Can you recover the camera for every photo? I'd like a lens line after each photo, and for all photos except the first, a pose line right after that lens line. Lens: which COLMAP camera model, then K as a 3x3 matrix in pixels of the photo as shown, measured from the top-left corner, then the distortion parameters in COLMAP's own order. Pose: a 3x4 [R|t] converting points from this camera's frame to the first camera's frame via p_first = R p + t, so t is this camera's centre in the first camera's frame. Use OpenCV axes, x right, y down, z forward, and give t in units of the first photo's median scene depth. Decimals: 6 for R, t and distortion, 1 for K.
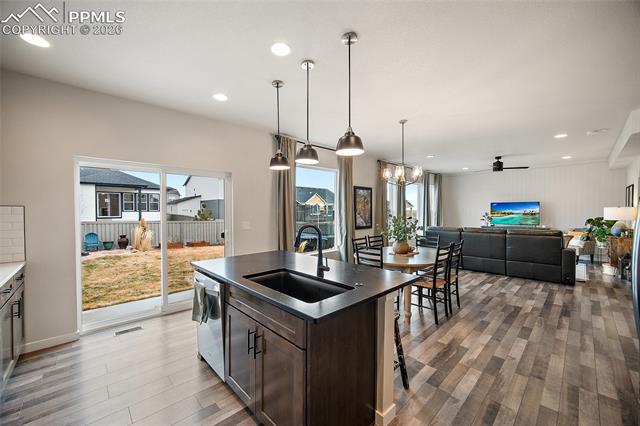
lens RADIAL K [[249.9, 0, 320.0], [0, 249.9, 213.0], [0, 0, 1]] dist [0.000134, 0.000098]
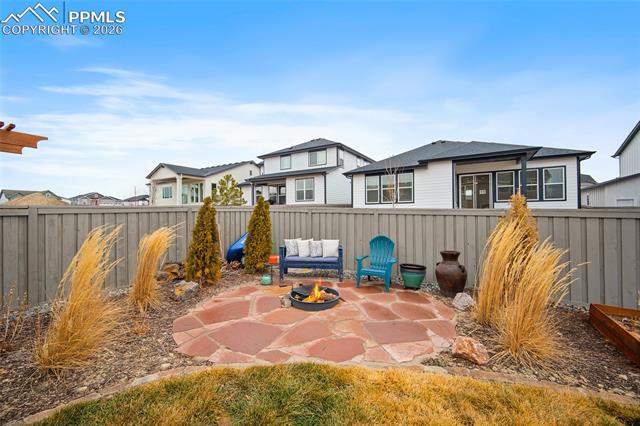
lens RADIAL K [[249.9, 0, 320.0], [0, 249.9, 213.0], [0, 0, 1]] dist [0.000134, 0.000098]
pose [[0.236040, -0.002595, -0.971740, -0.306493], [0.000832, 0.999997, -0.002469, 0.022889], [0.971743, -0.000226, 0.236041, 0.455689]]
